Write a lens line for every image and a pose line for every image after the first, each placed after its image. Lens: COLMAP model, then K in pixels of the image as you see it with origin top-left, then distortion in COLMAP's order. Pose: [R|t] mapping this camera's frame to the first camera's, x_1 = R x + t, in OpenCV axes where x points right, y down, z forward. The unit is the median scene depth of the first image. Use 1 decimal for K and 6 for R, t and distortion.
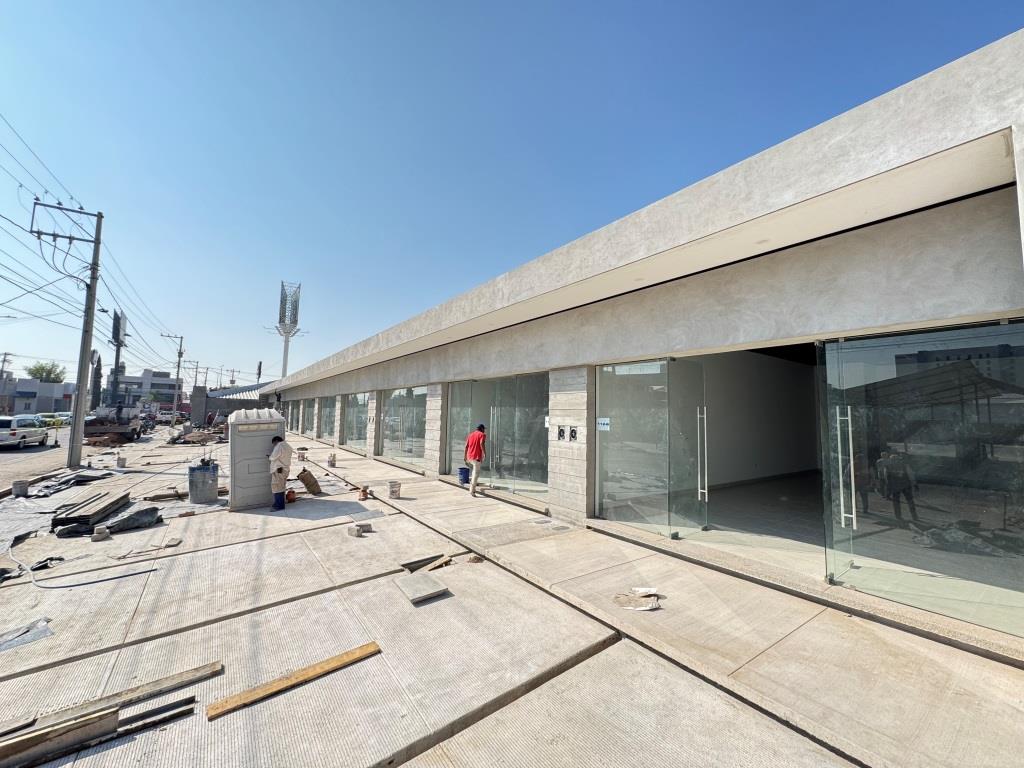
lens RADIAL K [[408.7, 0, 511.9], [0, 408.7, 382.3], [0, 0, 1]] dist [-0.001684, 0.000452]
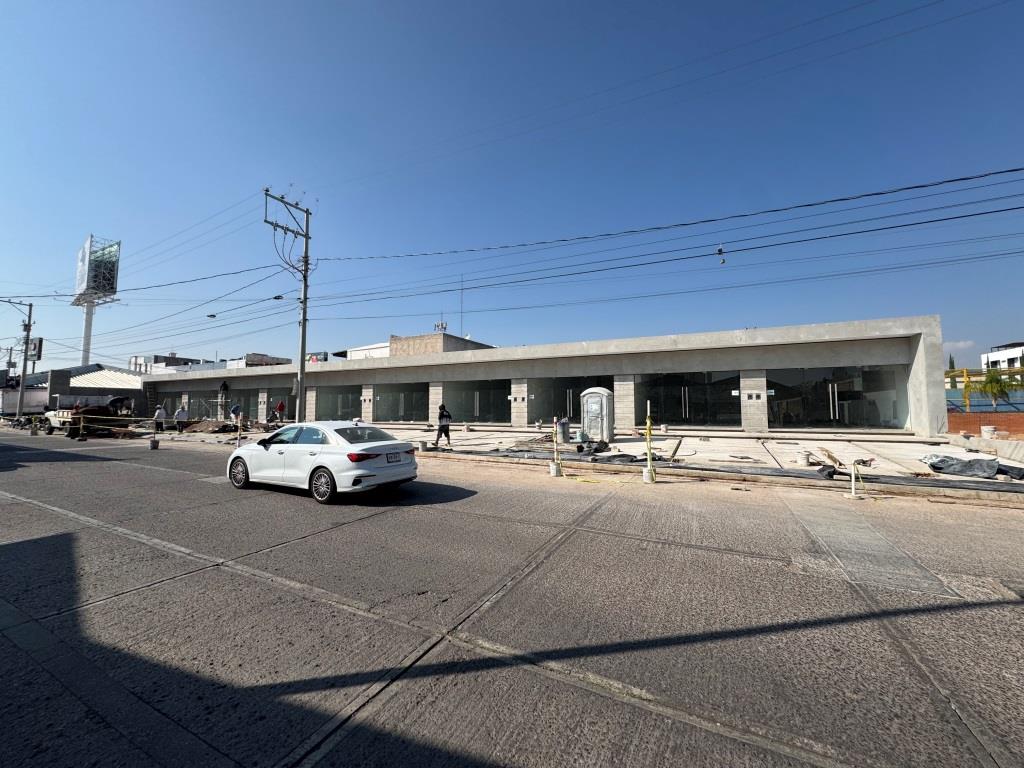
lens RADIAL K [[408.7, 0, 511.9], [0, 408.7, 382.3], [0, 0, 1]] dist [-0.001684, 0.000452]
pose [[0.882585, 0.012335, 0.469991, -2.116792], [-0.019989, 0.999736, 0.011297, 0.037174], [-0.469728, -0.019365, 0.882599, -0.441531]]
